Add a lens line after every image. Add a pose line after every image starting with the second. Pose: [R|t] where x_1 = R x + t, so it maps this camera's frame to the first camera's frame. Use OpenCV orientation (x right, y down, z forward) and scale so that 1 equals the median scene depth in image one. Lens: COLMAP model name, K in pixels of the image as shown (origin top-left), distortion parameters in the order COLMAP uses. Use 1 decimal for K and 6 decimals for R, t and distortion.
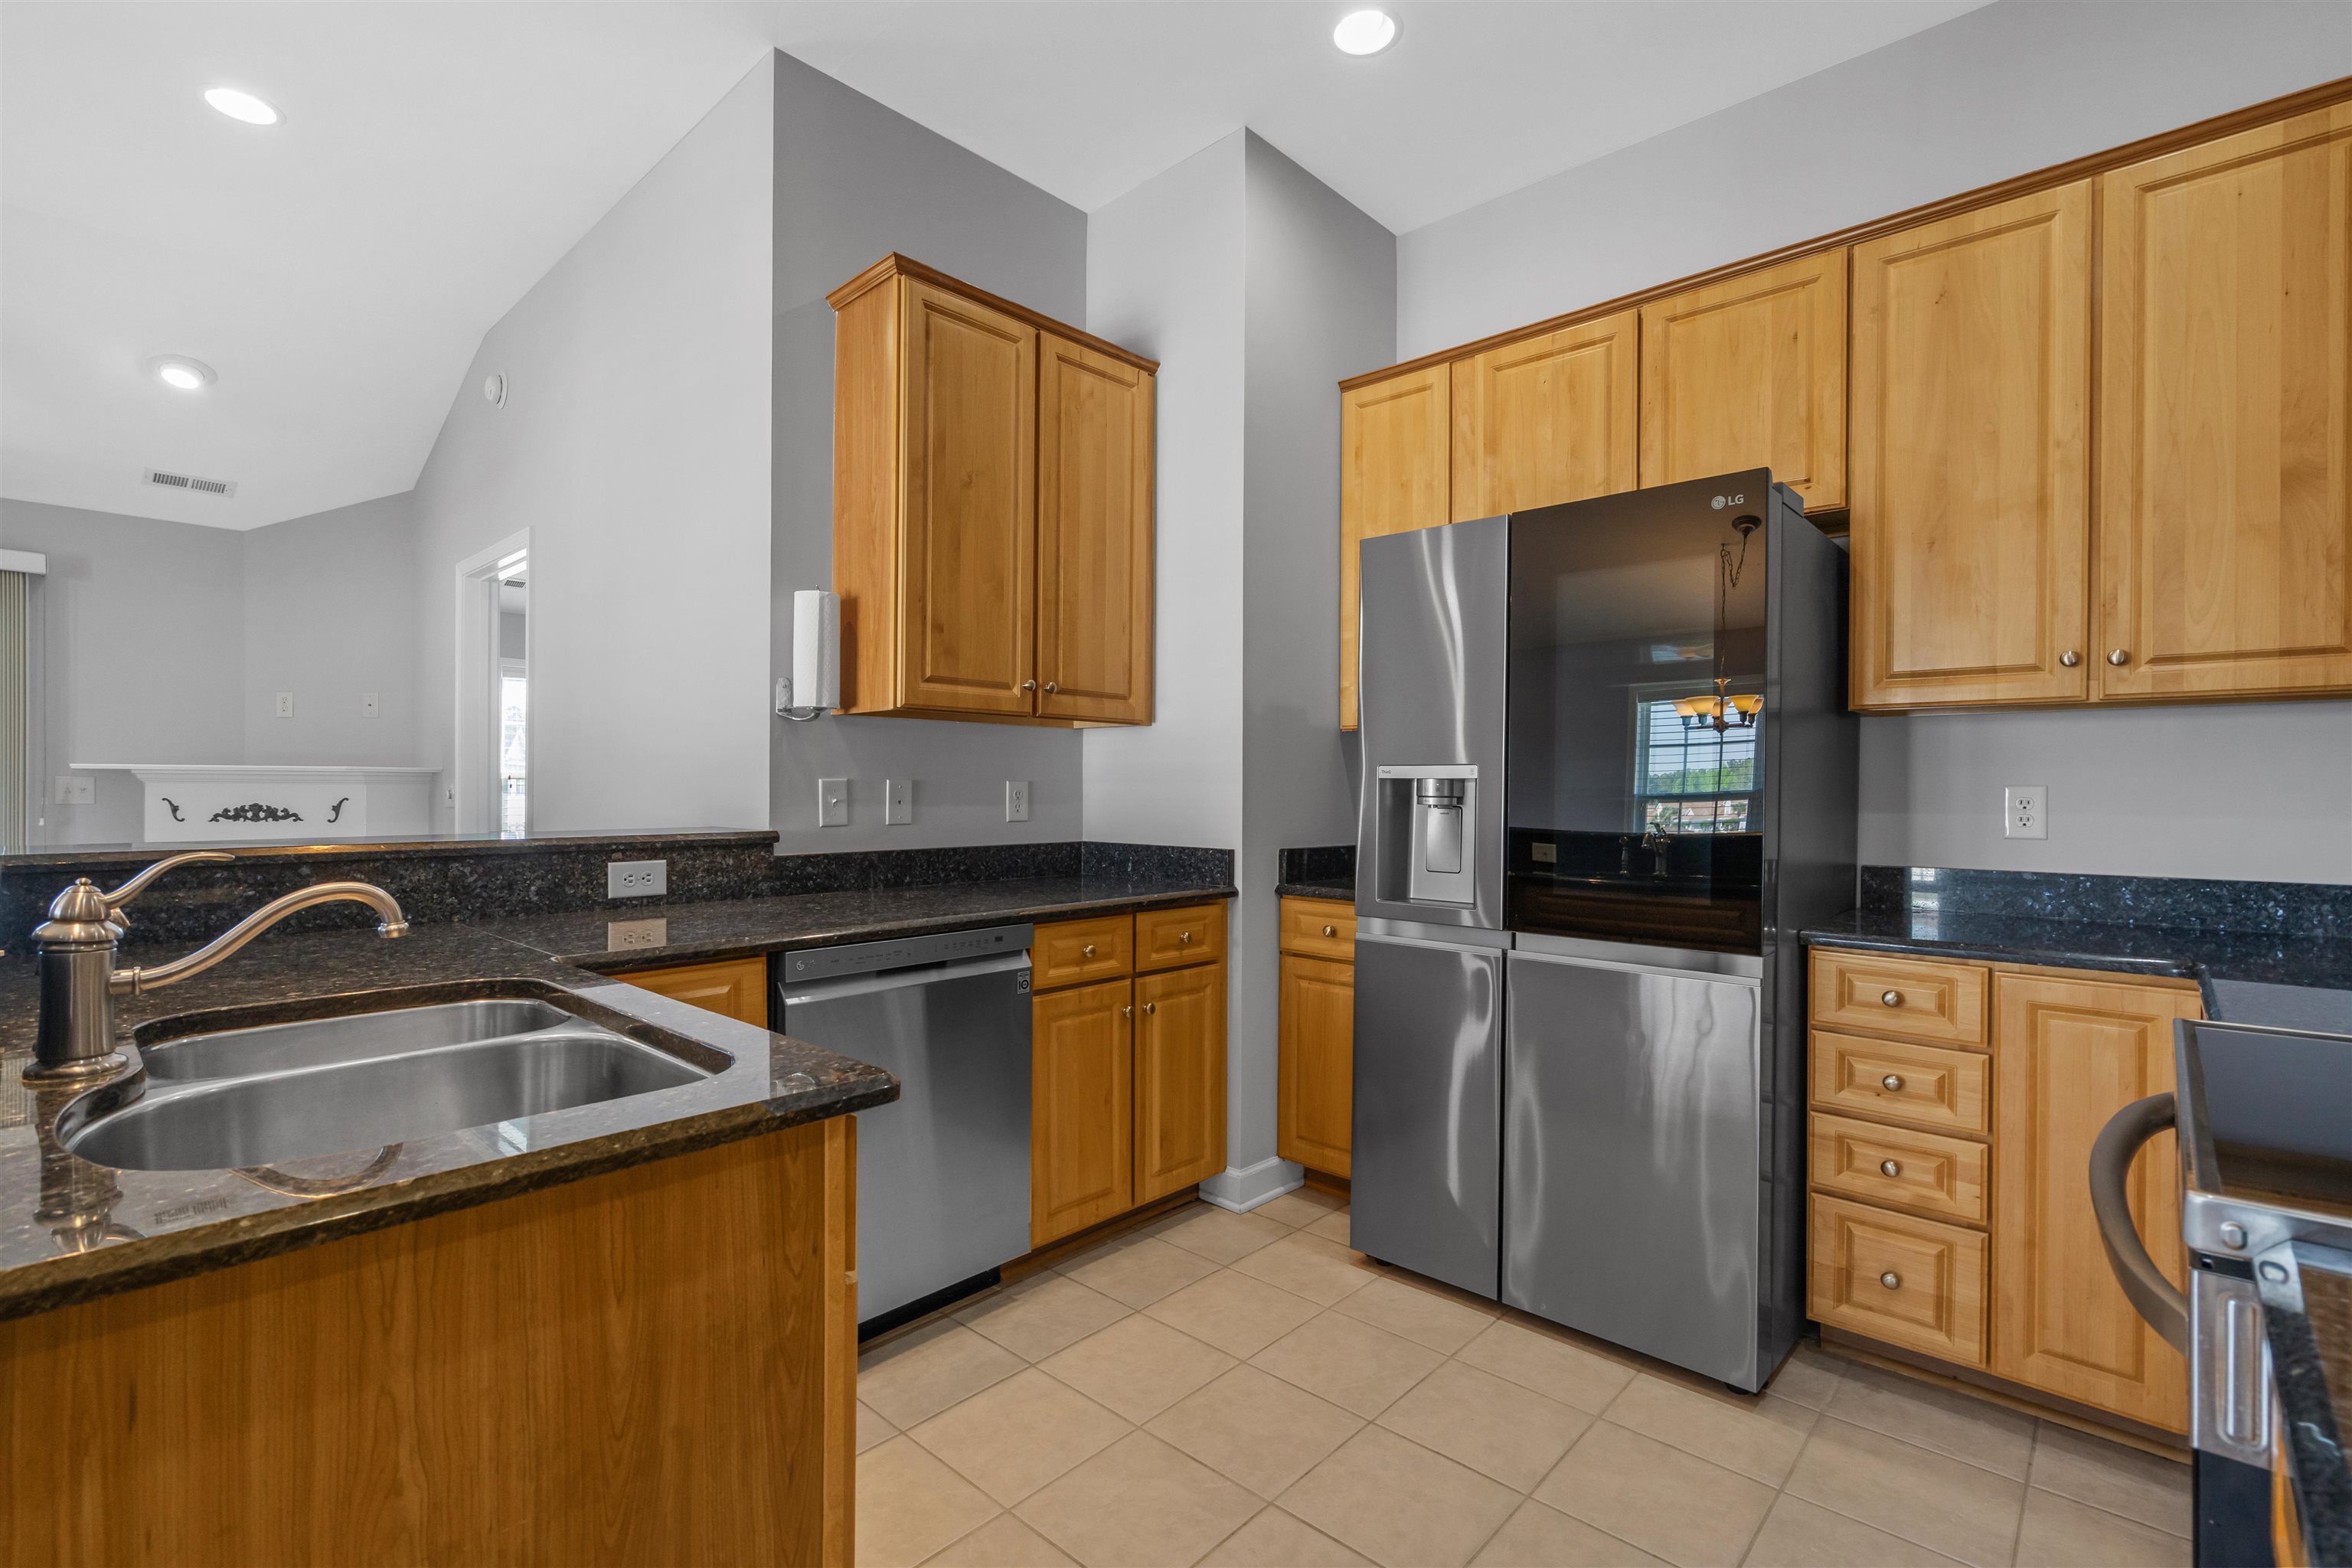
lens RADIAL K [[1072.7, 0, 1156.3], [0, 1072.7, 790.5], [0, 0, 1]] dist [-0.004932, 0.002905]
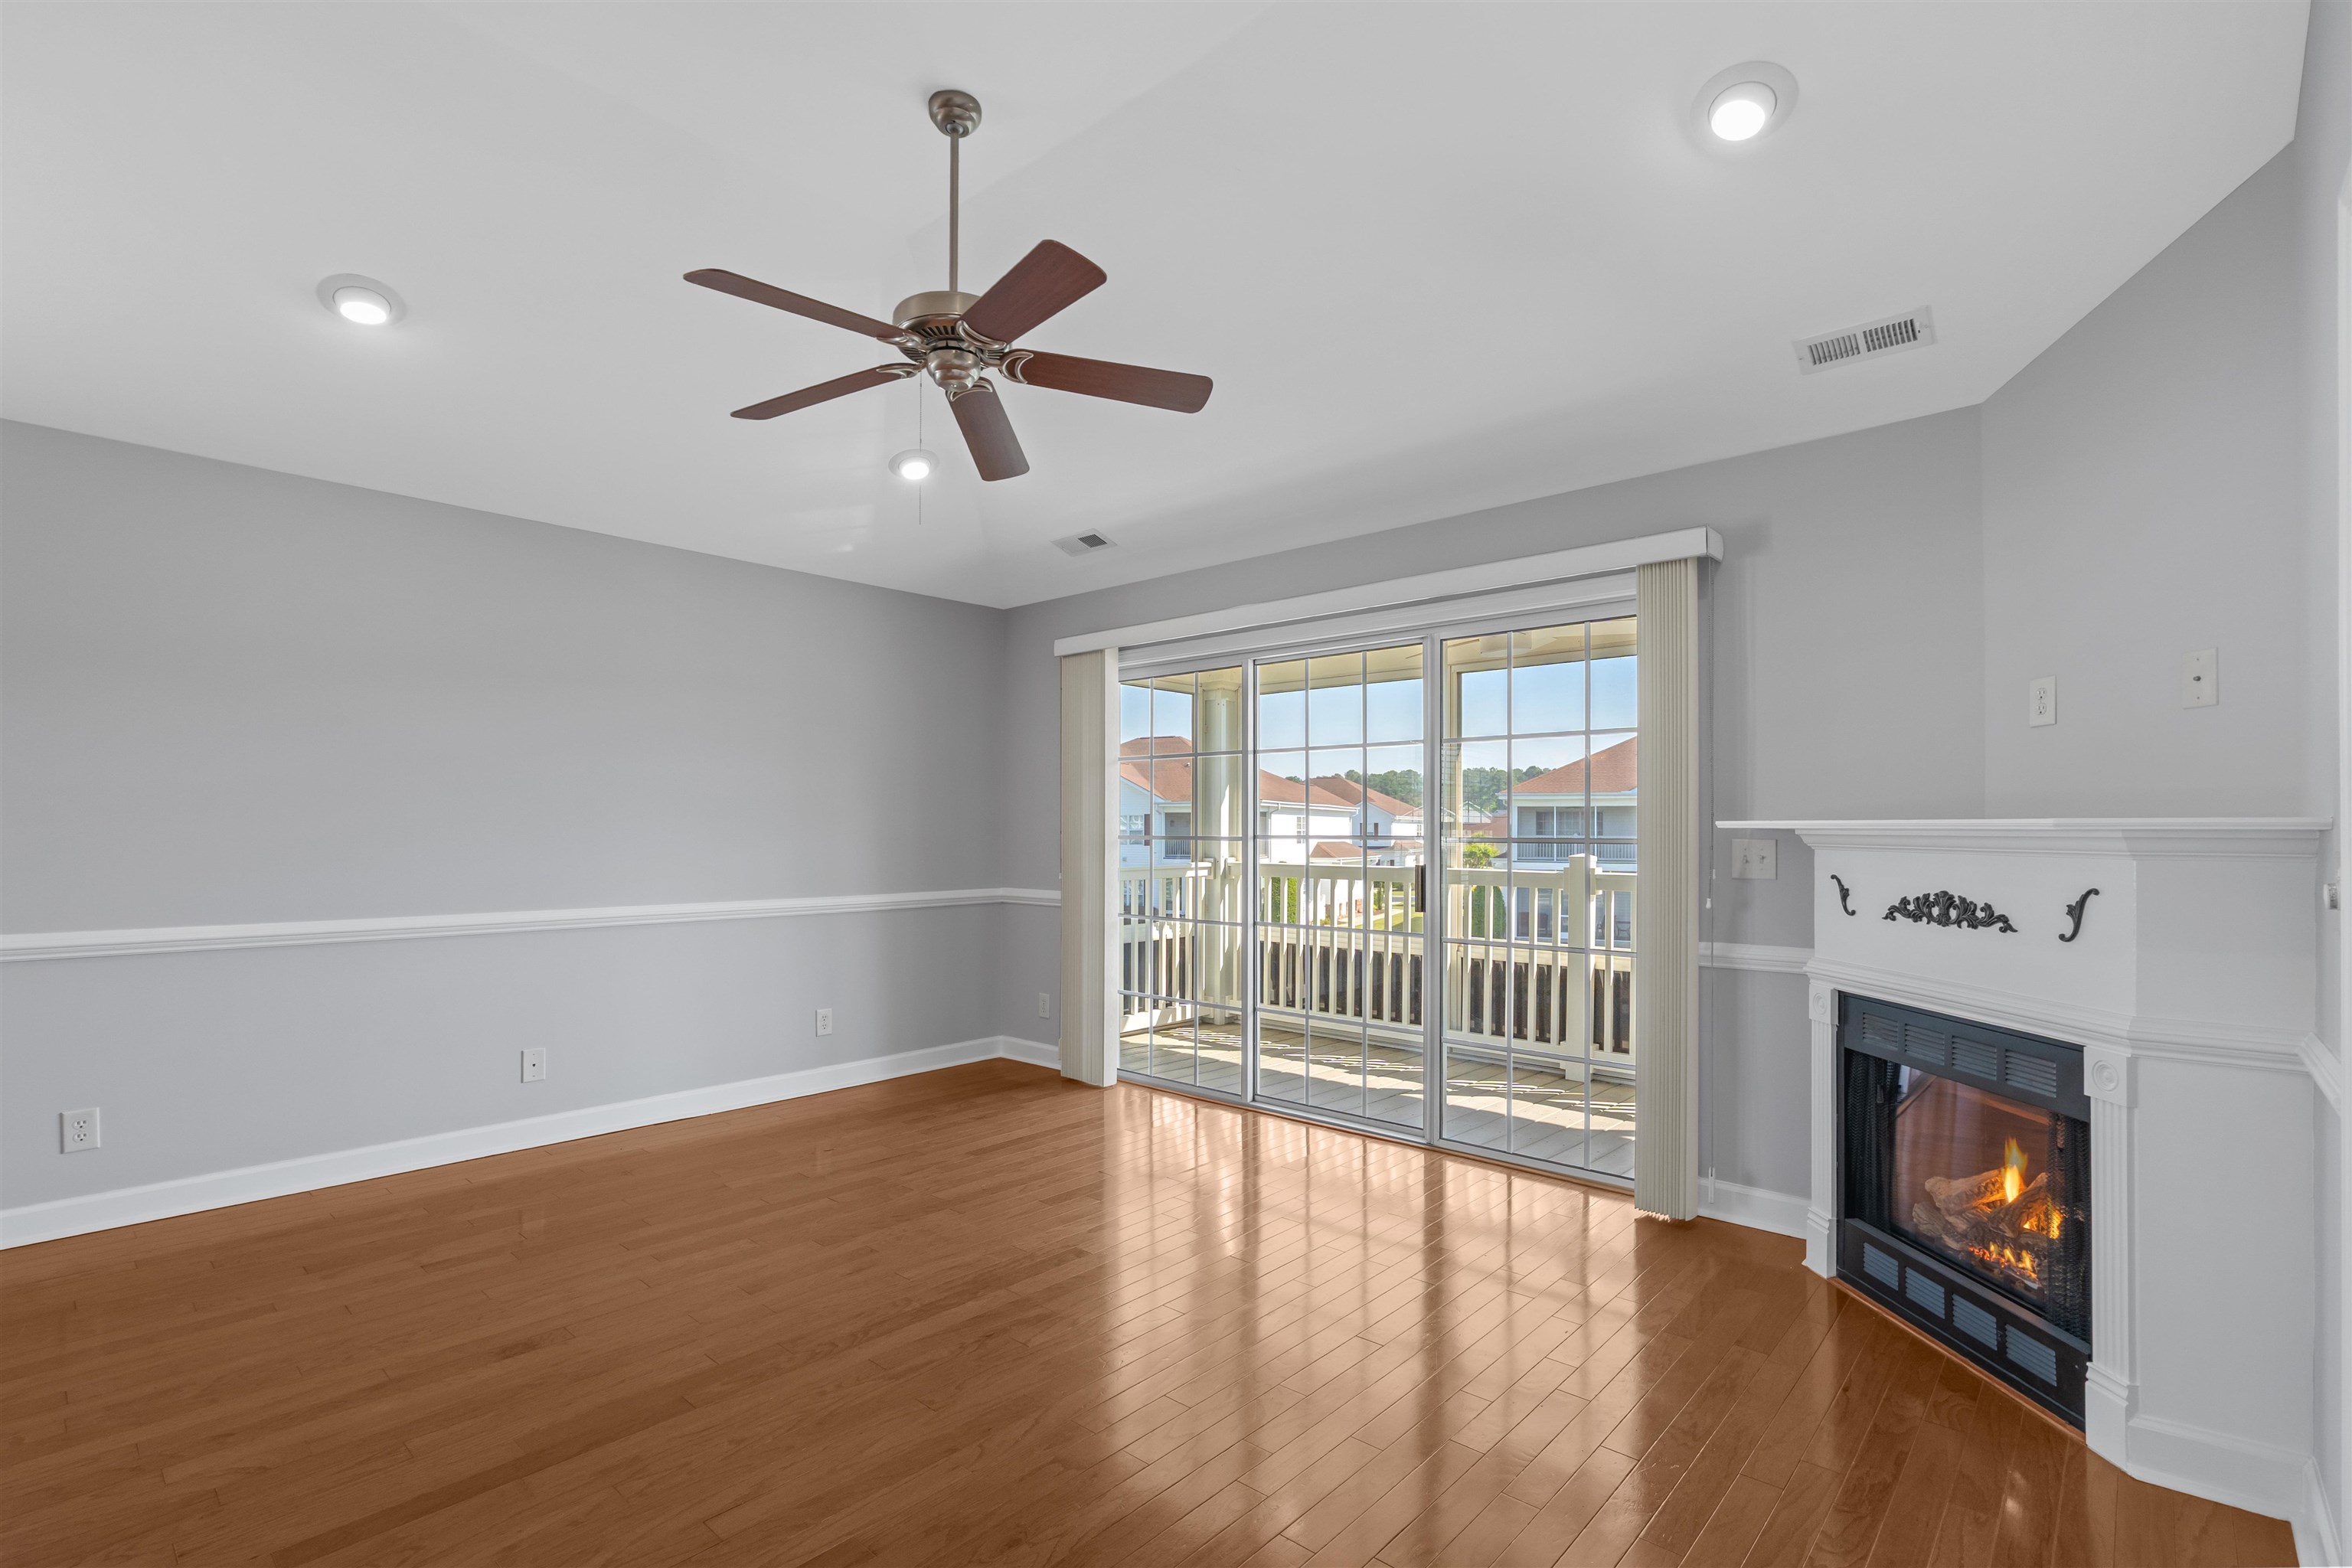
lens RADIAL K [[1072.7, 0, 1182.6], [0, 1072.7, 829.8], [0, 0, 1]] dist [-0.004932, 0.002905]
pose [[0.020288, -0.008021, -0.999762, -0.556028], [-0.004144, 0.999959, -0.008106, -0.021027], [0.999786, 0.004308, 0.020254, 1.057606]]
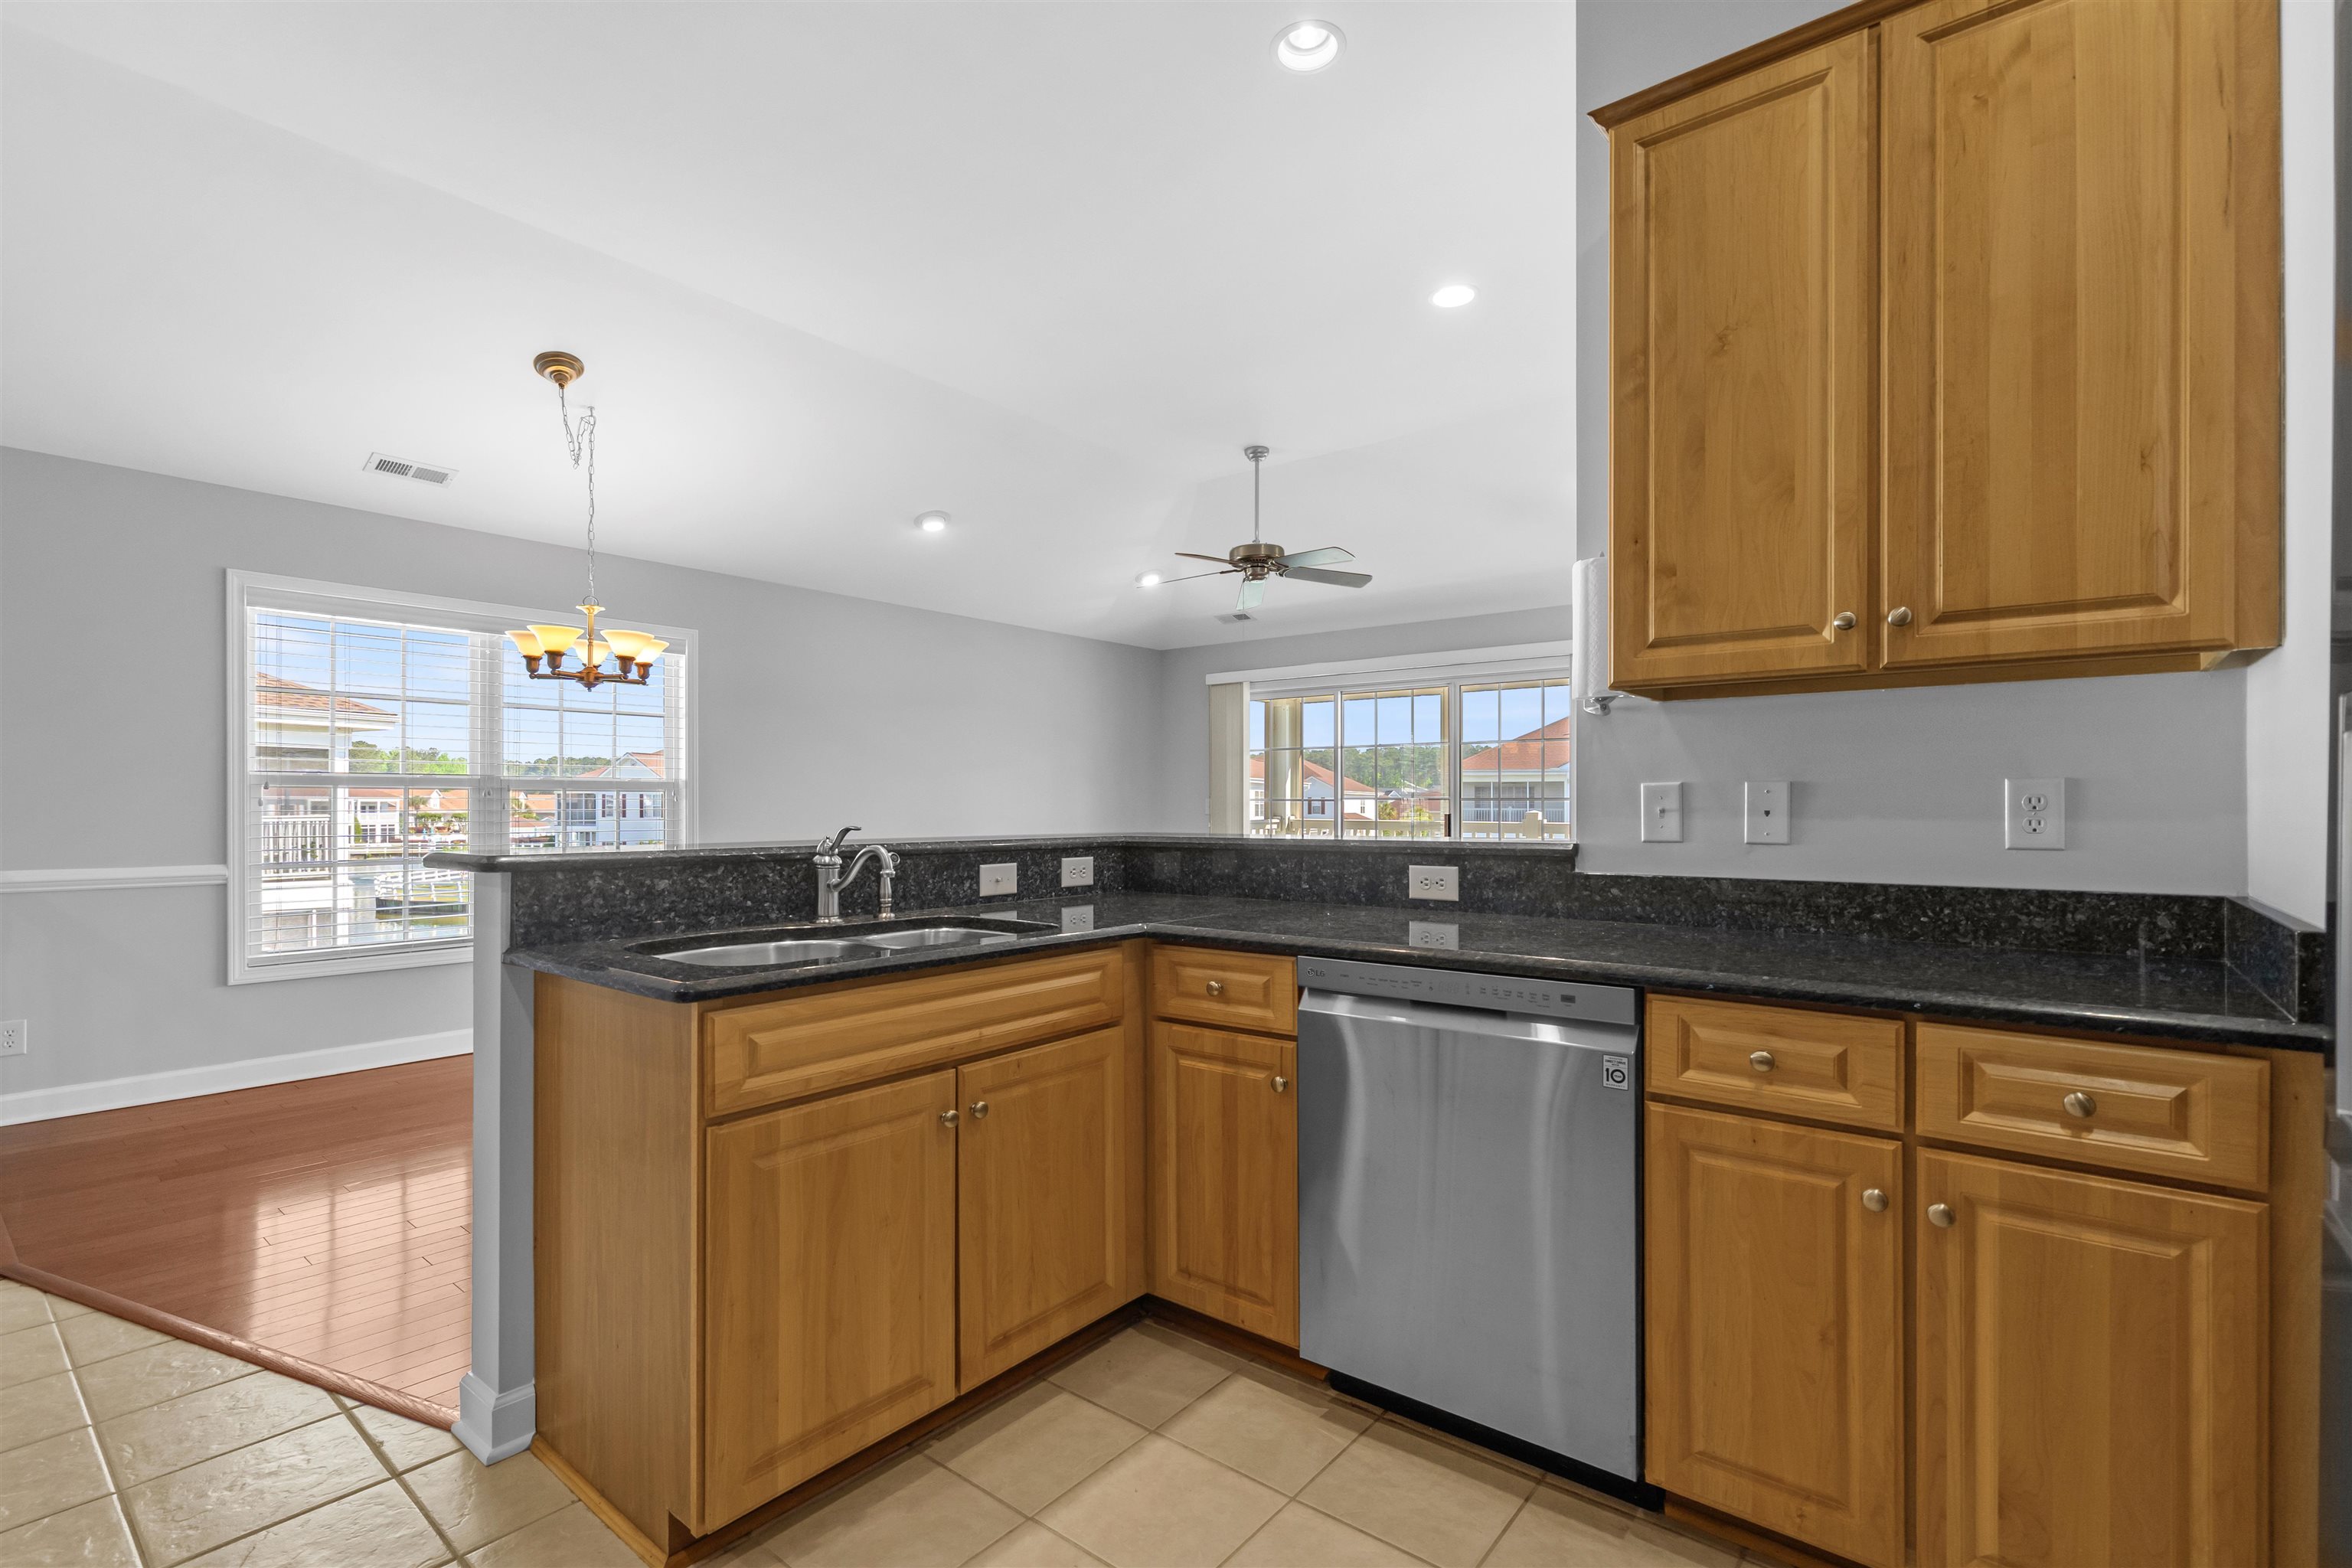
lens RADIAL K [[1072.7, 0, 1155.2], [0, 1072.7, 800.4], [0, 0, 1]] dist [-0.004932, 0.002905]
pose [[0.058258, -0.011170, -0.998239, 0.469510], [-0.004164, 0.999926, -0.011432, 0.012875], [0.998293, 0.004823, 0.058207, 0.575550]]
